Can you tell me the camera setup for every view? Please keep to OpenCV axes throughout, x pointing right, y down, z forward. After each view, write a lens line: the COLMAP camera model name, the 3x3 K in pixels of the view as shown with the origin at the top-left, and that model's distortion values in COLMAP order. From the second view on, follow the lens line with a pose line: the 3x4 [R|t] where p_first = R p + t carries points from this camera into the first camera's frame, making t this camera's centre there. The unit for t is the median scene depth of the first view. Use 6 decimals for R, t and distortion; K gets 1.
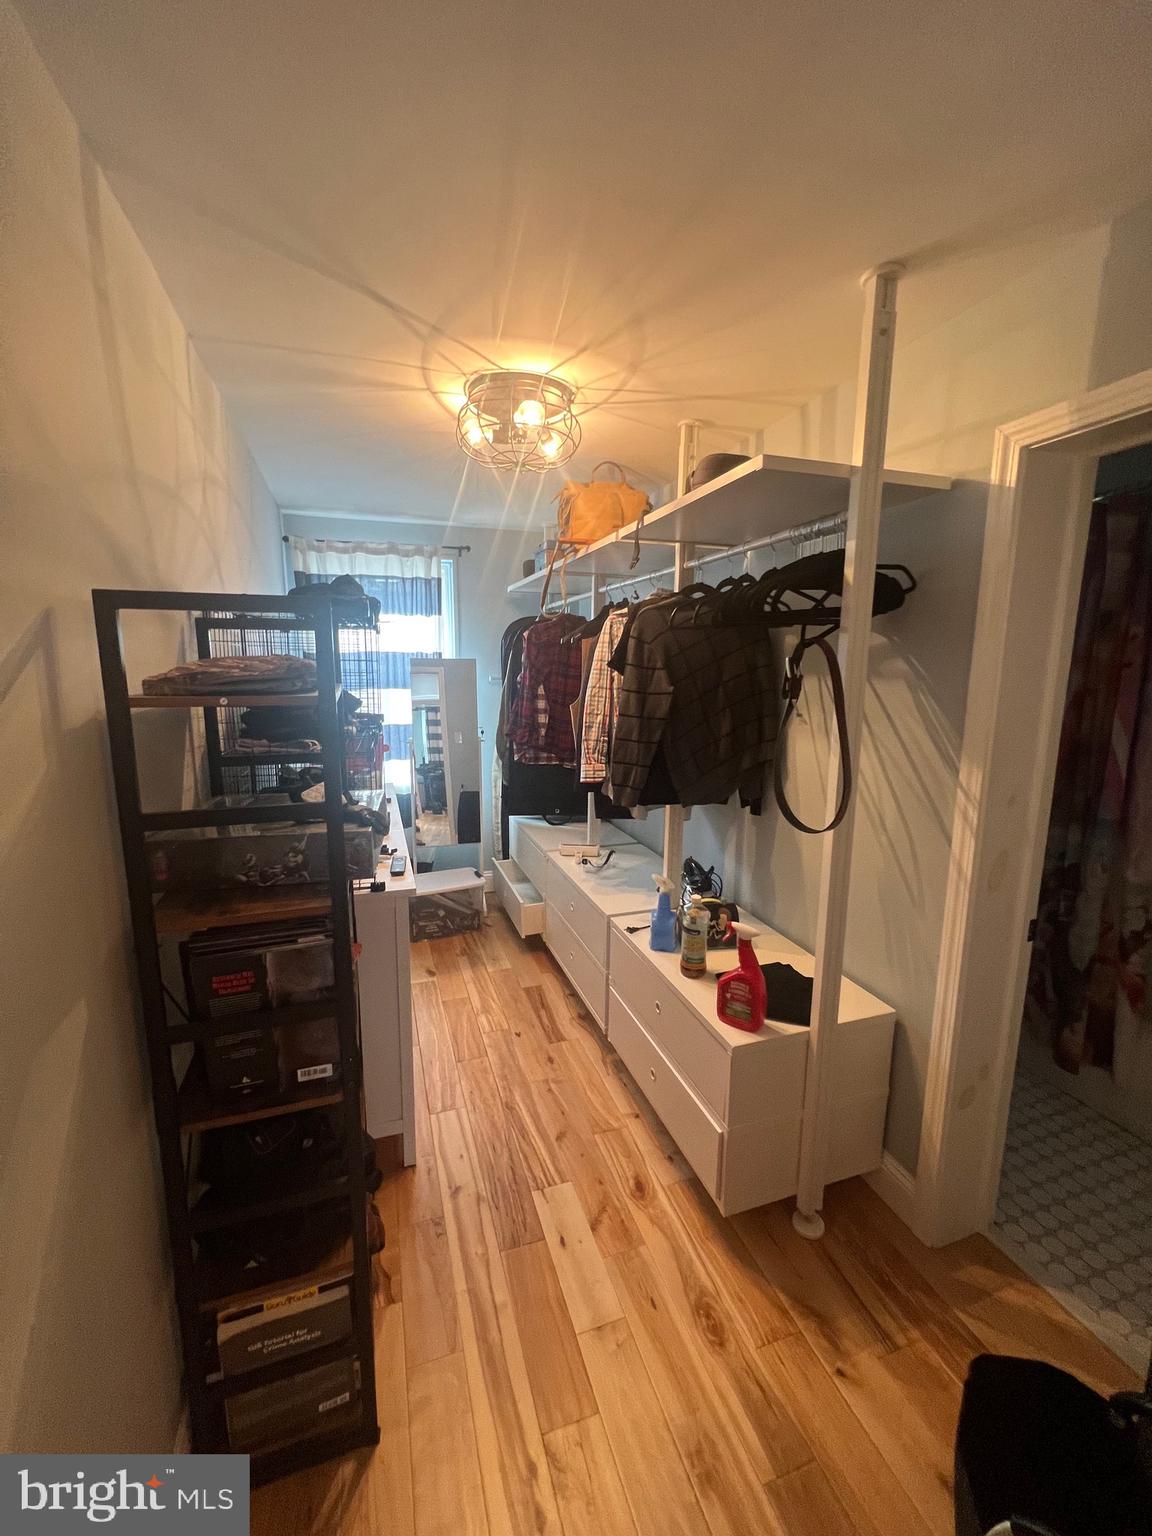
lens RADIAL K [[617.0, 0, 578.5], [0, 617.0, 762.4], [0, 0, 1]] dist [-0.006159, 0.000597]
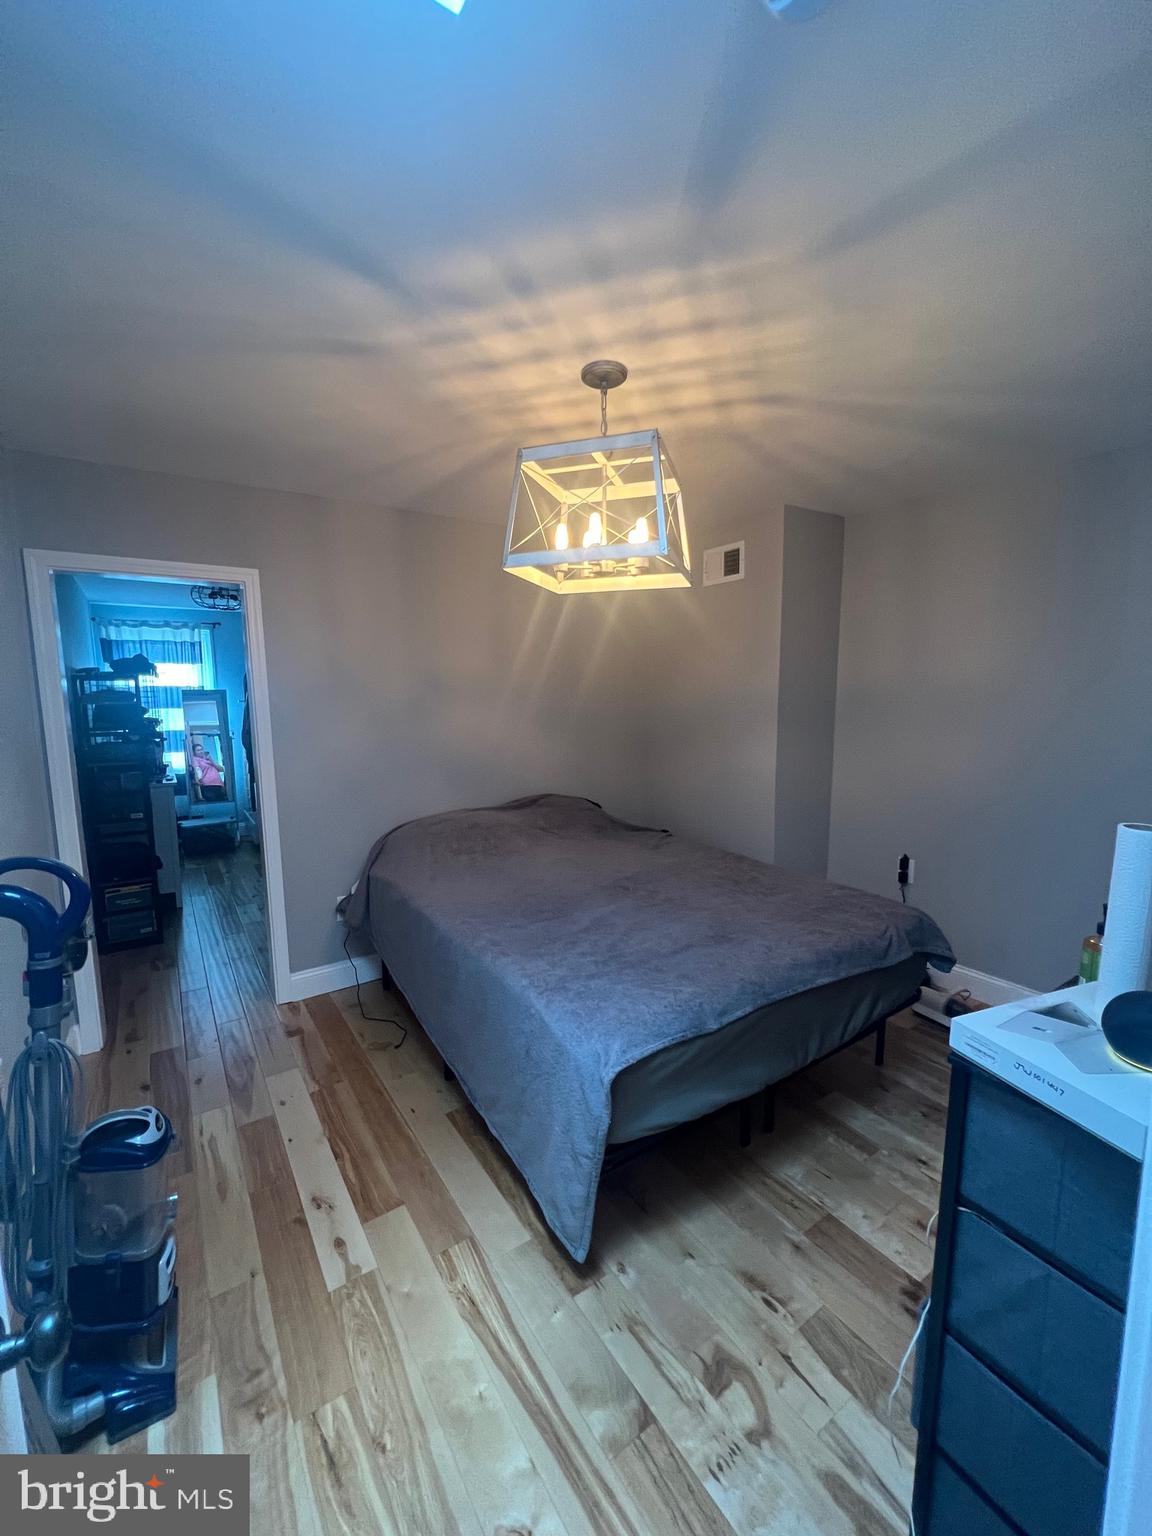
lens RADIAL K [[617.0, 0, 573.7], [0, 617.0, 770.1], [0, 0, 1]] dist [-0.006159, 0.000597]
pose [[0.963233, -0.042913, 0.265217, 0.293242], [0.053376, 0.998050, -0.032367, 0.155562], [-0.263311, 0.045334, 0.963645, -0.858019]]
